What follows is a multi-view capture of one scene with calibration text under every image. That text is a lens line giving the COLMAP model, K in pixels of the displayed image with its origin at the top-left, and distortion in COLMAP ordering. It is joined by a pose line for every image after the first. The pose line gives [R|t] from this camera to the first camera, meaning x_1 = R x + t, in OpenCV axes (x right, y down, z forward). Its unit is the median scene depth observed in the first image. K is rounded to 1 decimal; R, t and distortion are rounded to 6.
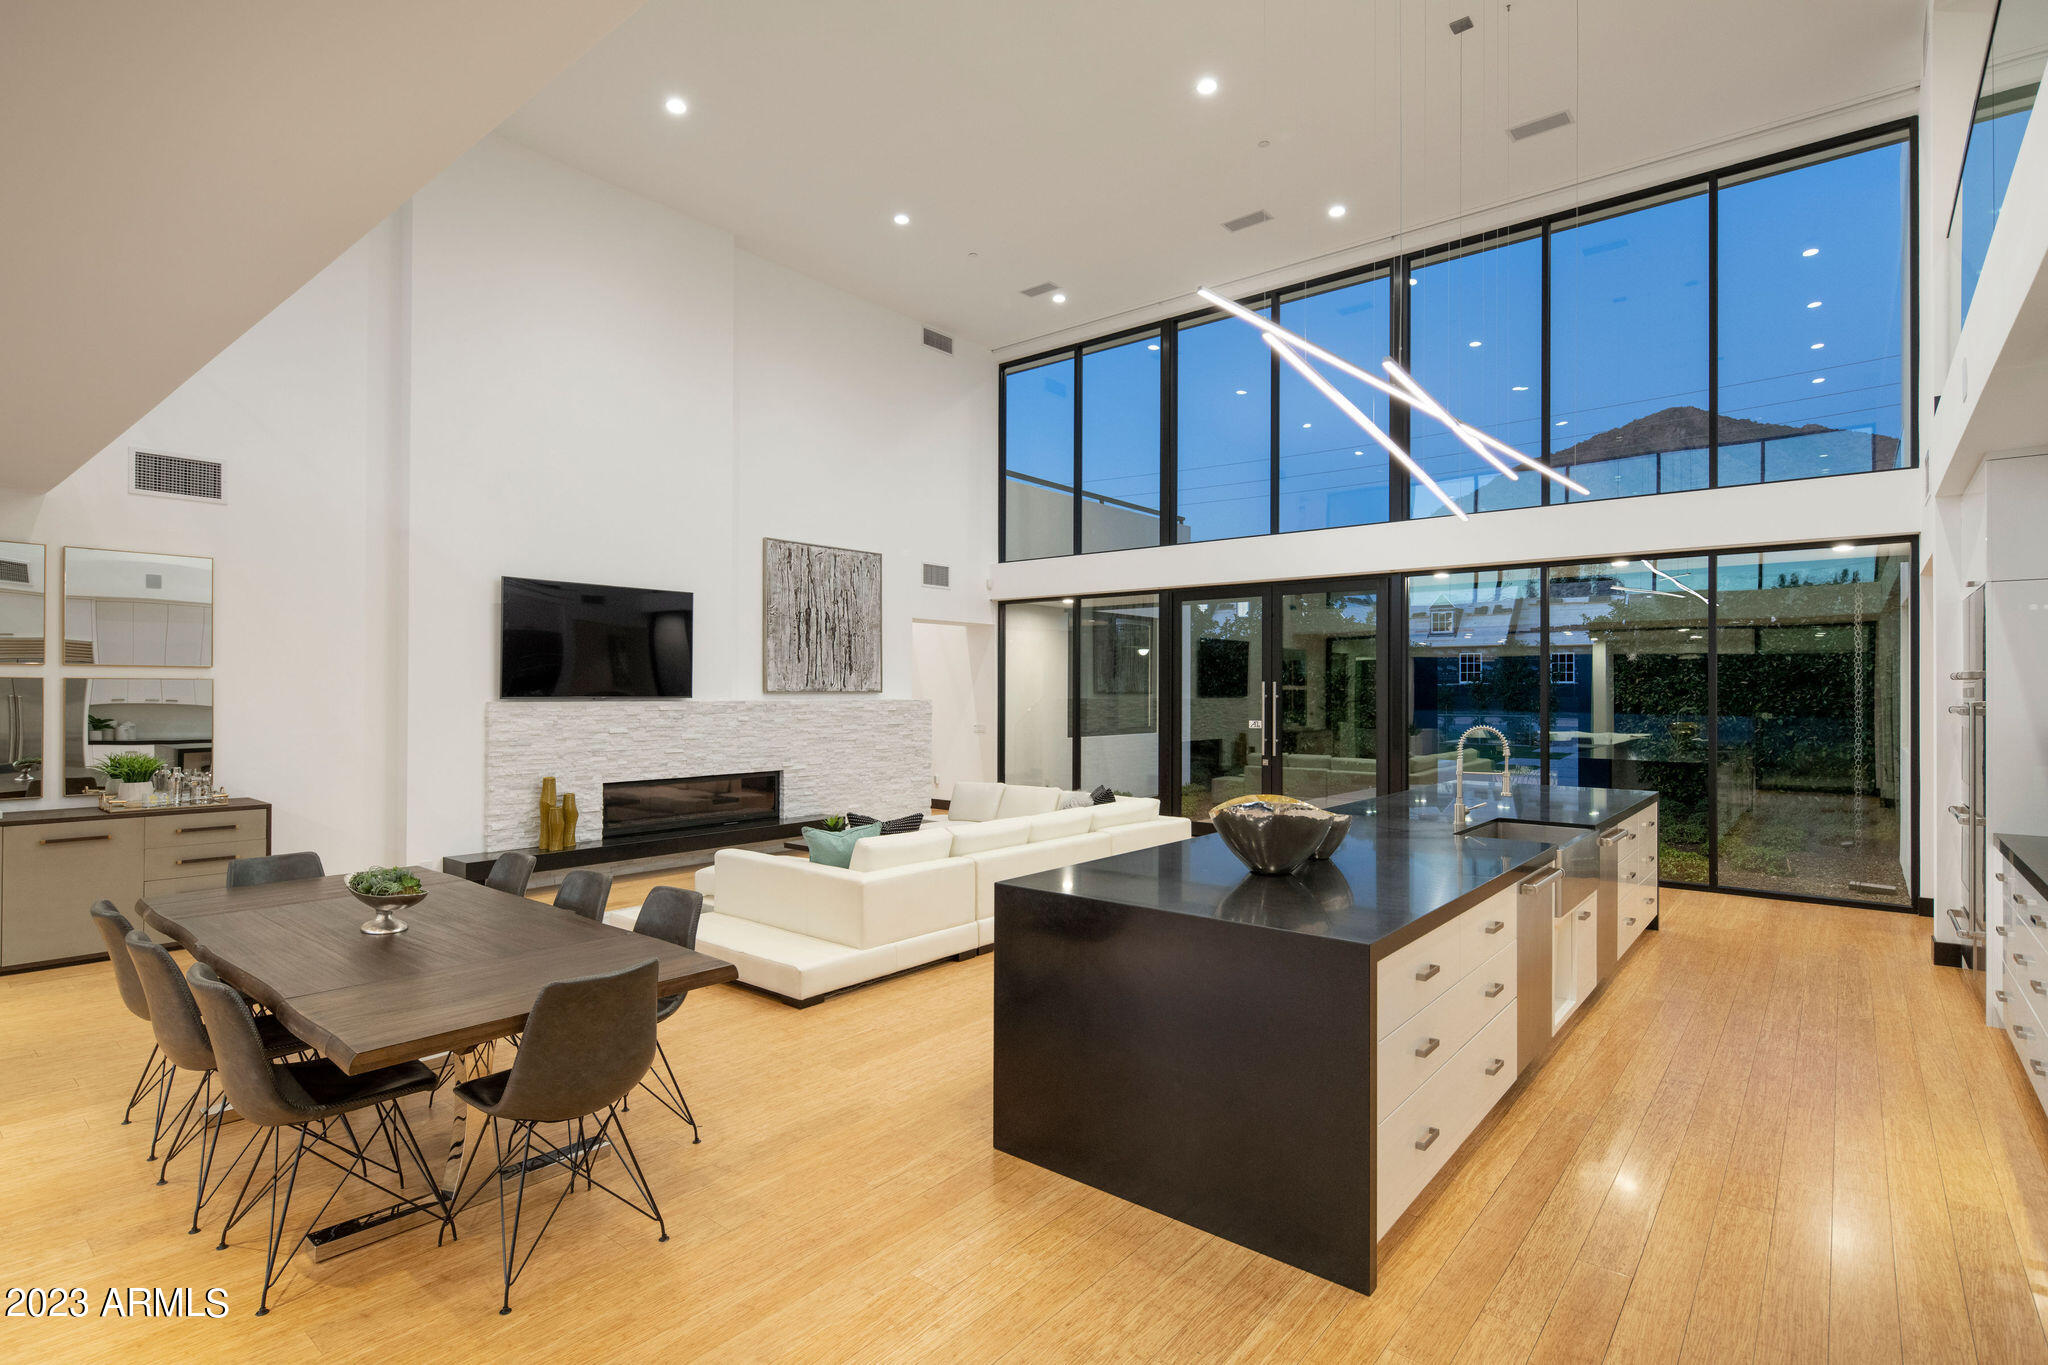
lens RADIAL K [[1003.2, 0, 1024.0], [0, 1003.2, 682.5], [0, 0, 1]] dist [0.016444, -0.000425]
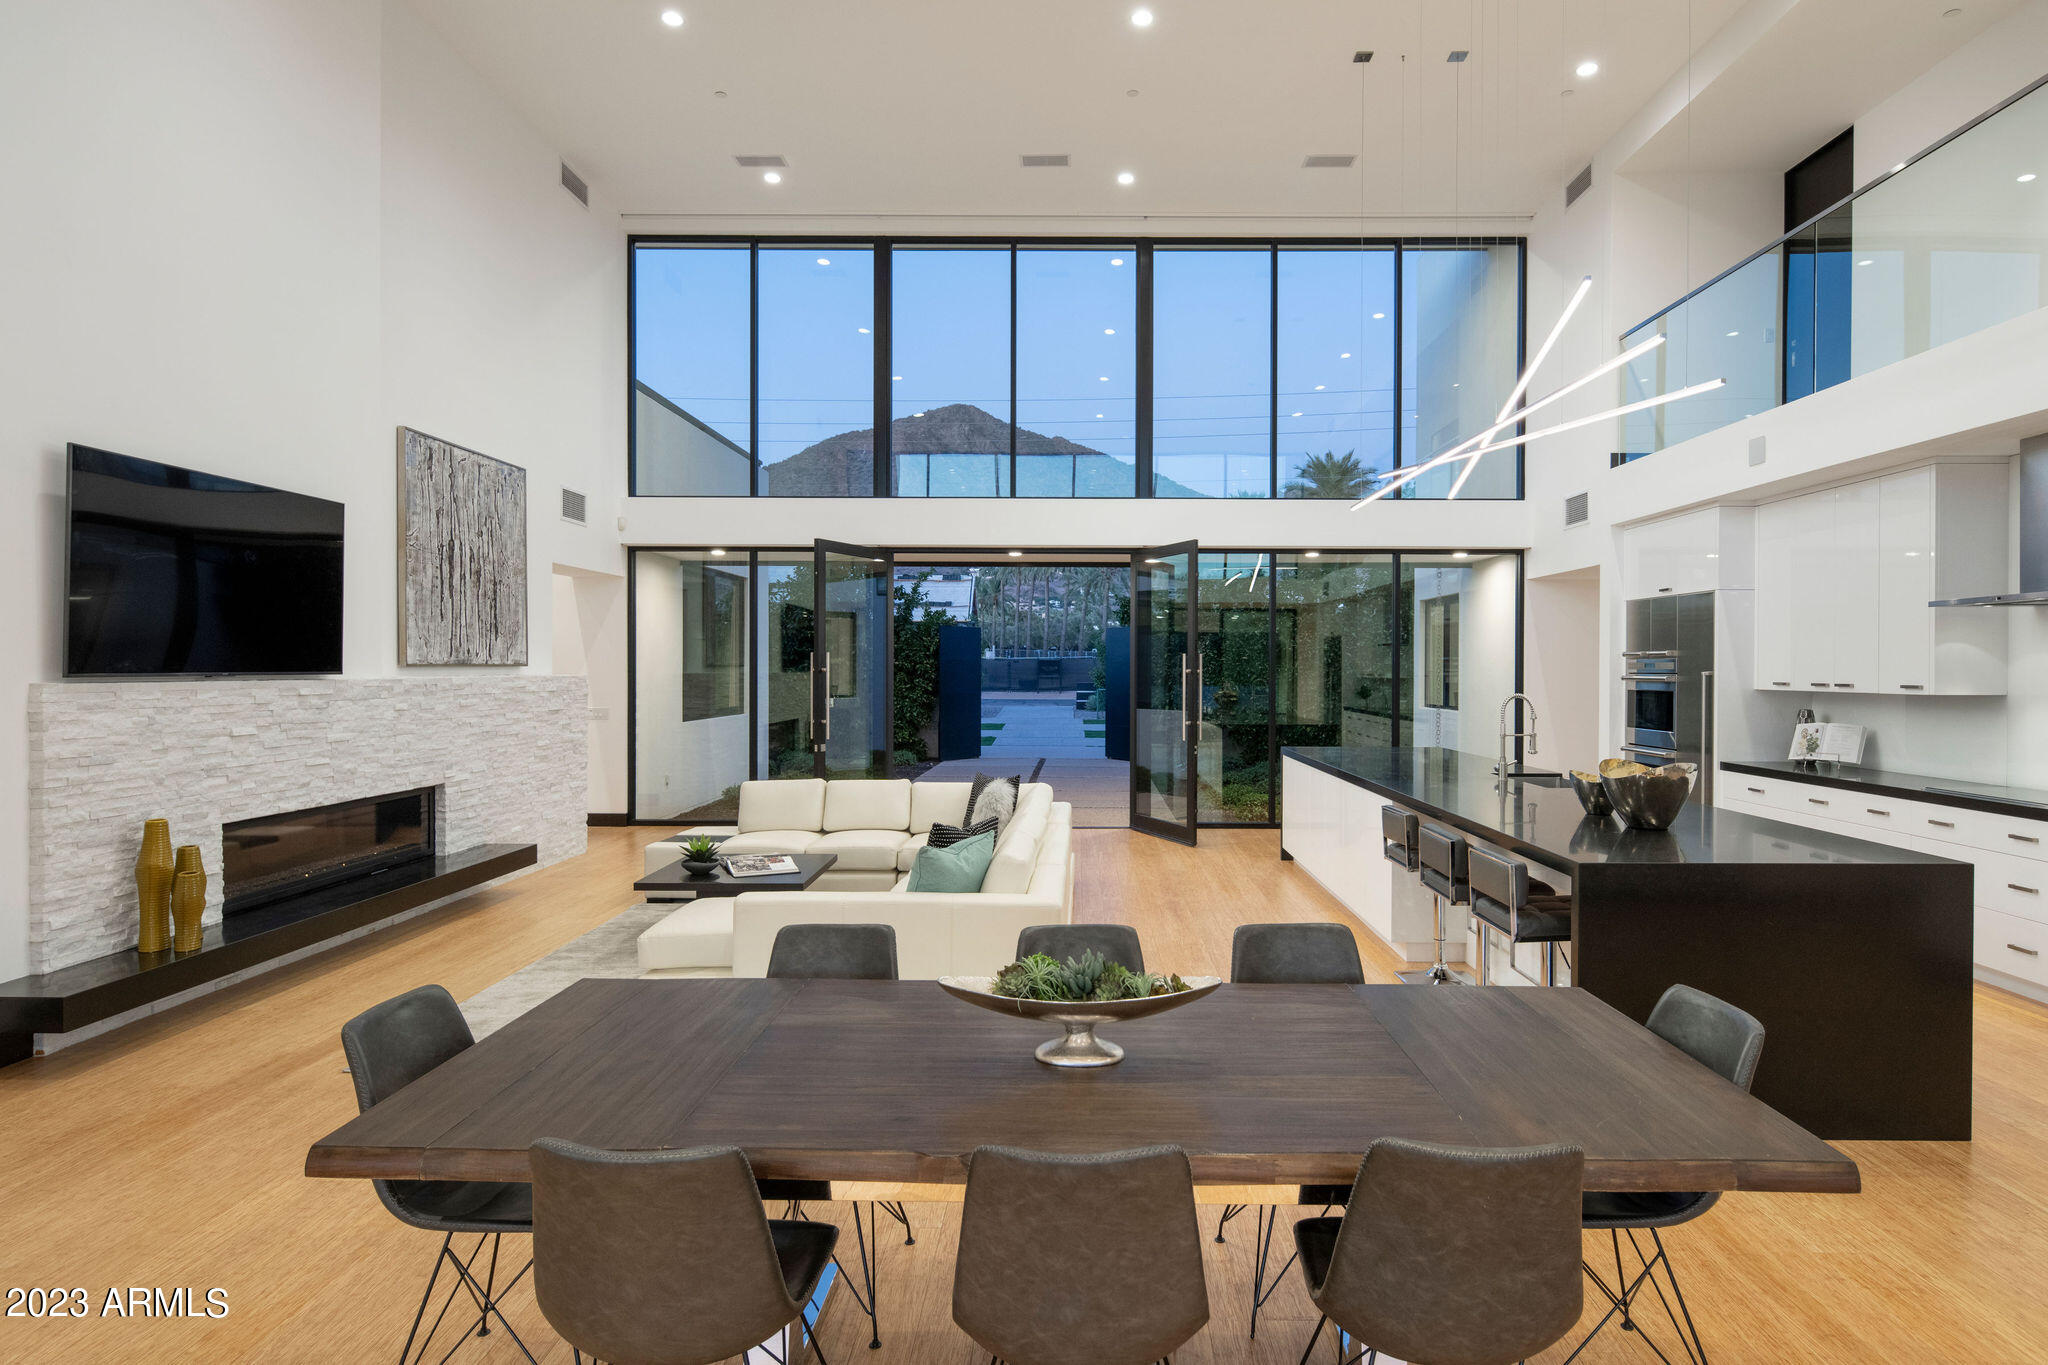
lens RADIAL K [[1088.2, 0, 1077.1], [0, 1088.2, 676.9], [0, 0, 1]] dist [0.006977, -0.000368]
pose [[0.771334, -0.006946, 0.636393, -0.361340], [-0.004574, 0.999854, 0.016457, 0.003494], [-0.636414, -0.015605, 0.771190, 0.175412]]
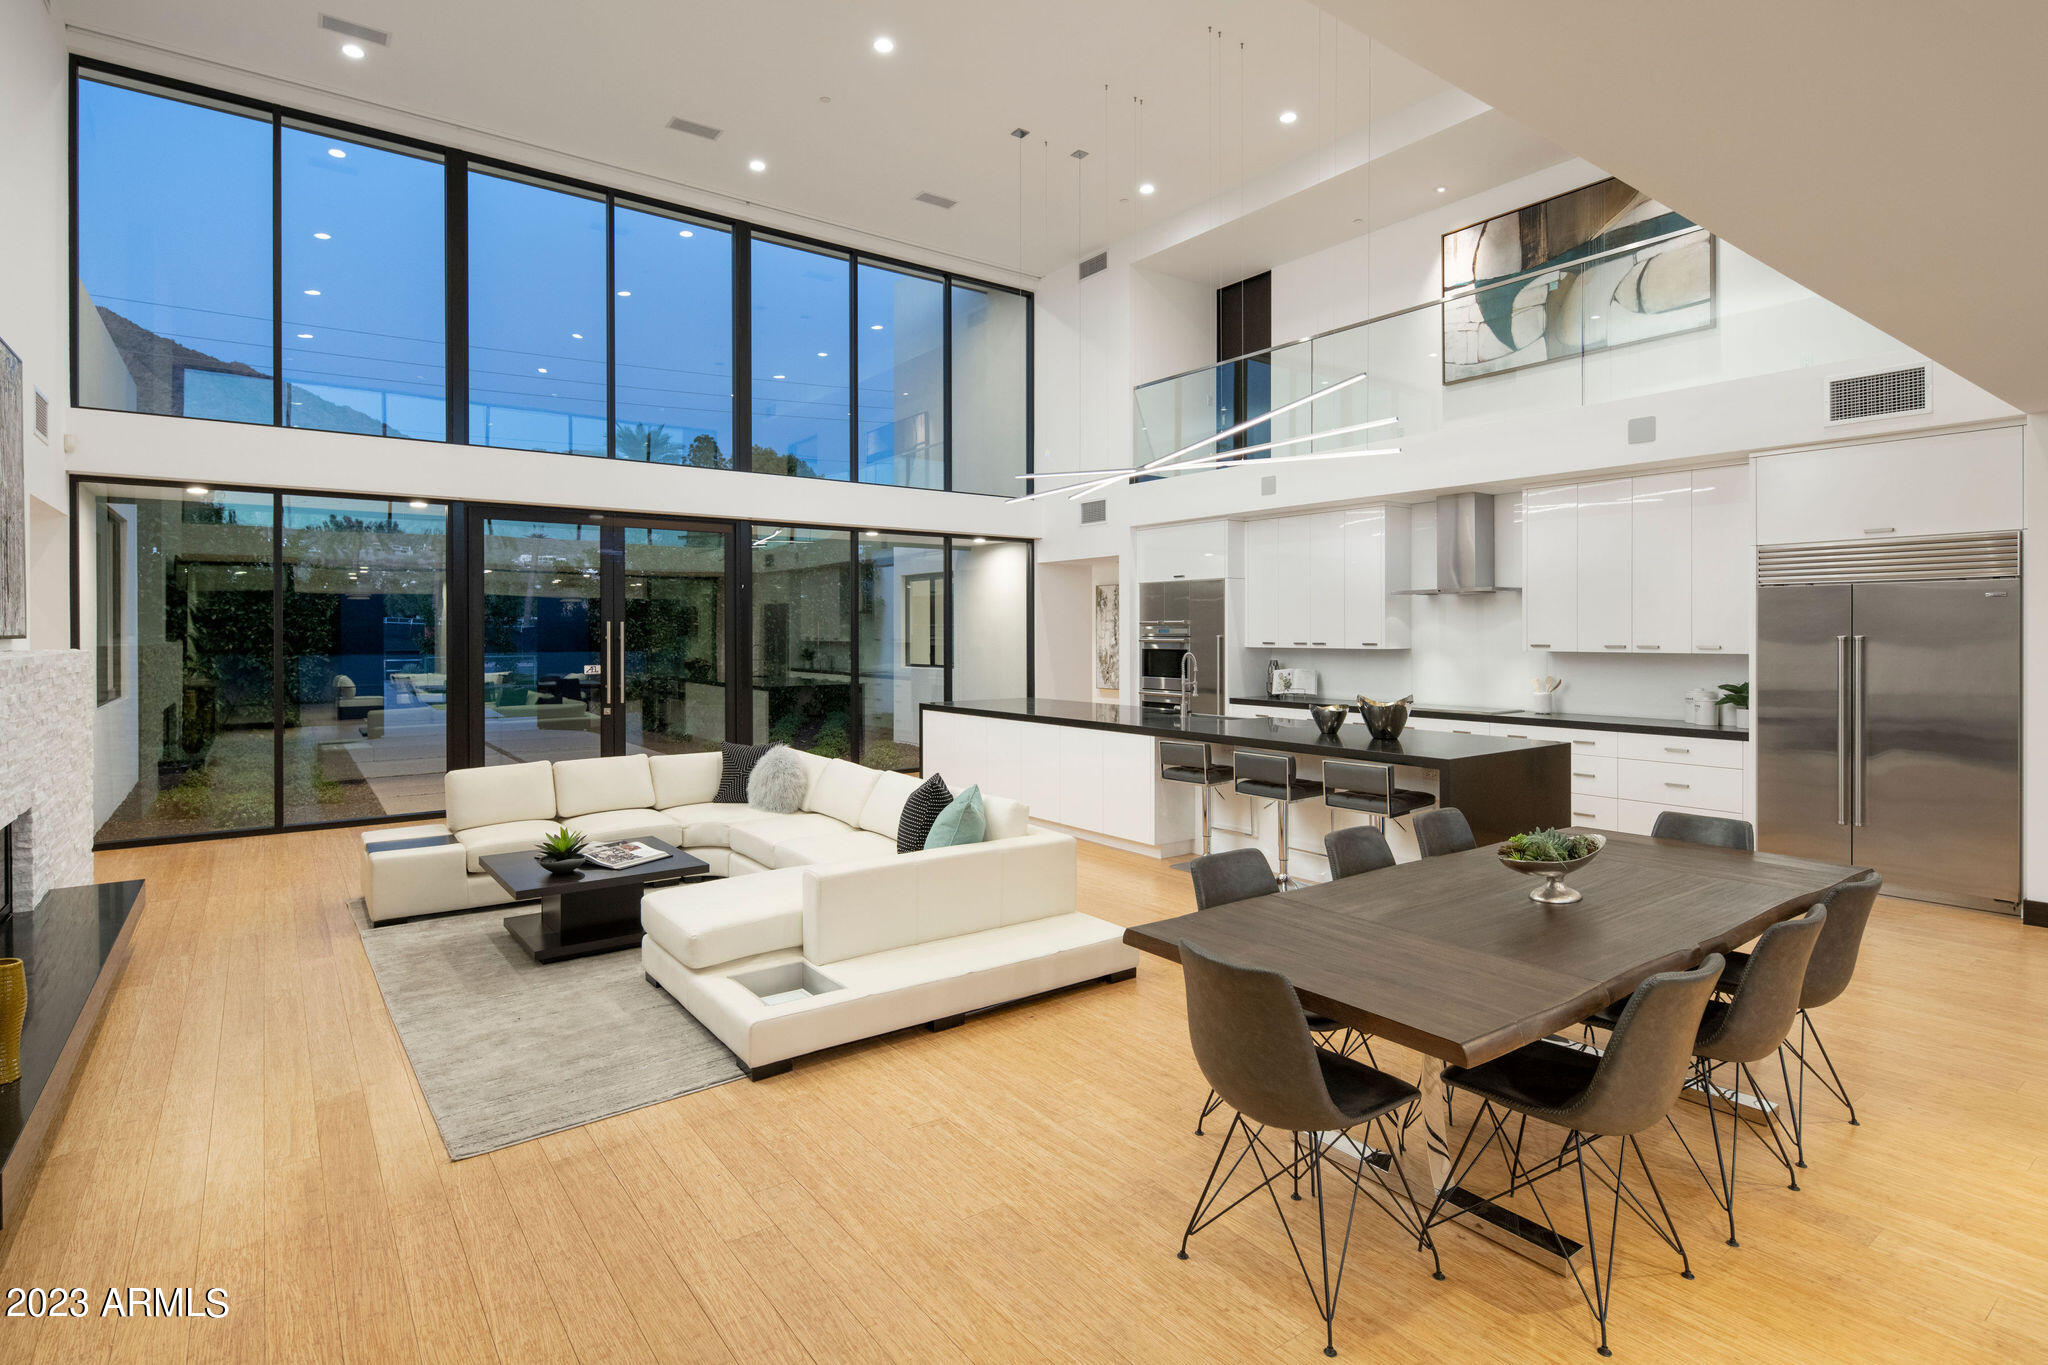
lens RADIAL K [[1008.8, 0, 1017.3], [0, 1008.8, 637.5], [0, 0, 1]] dist [0.000257, 0.000218]
pose [[0.244341, -0.009237, 0.969645, -0.554793], [-0.003720, 0.999938, 0.010463, 0.003005], [-0.969682, -0.006164, 0.244292, 0.429867]]
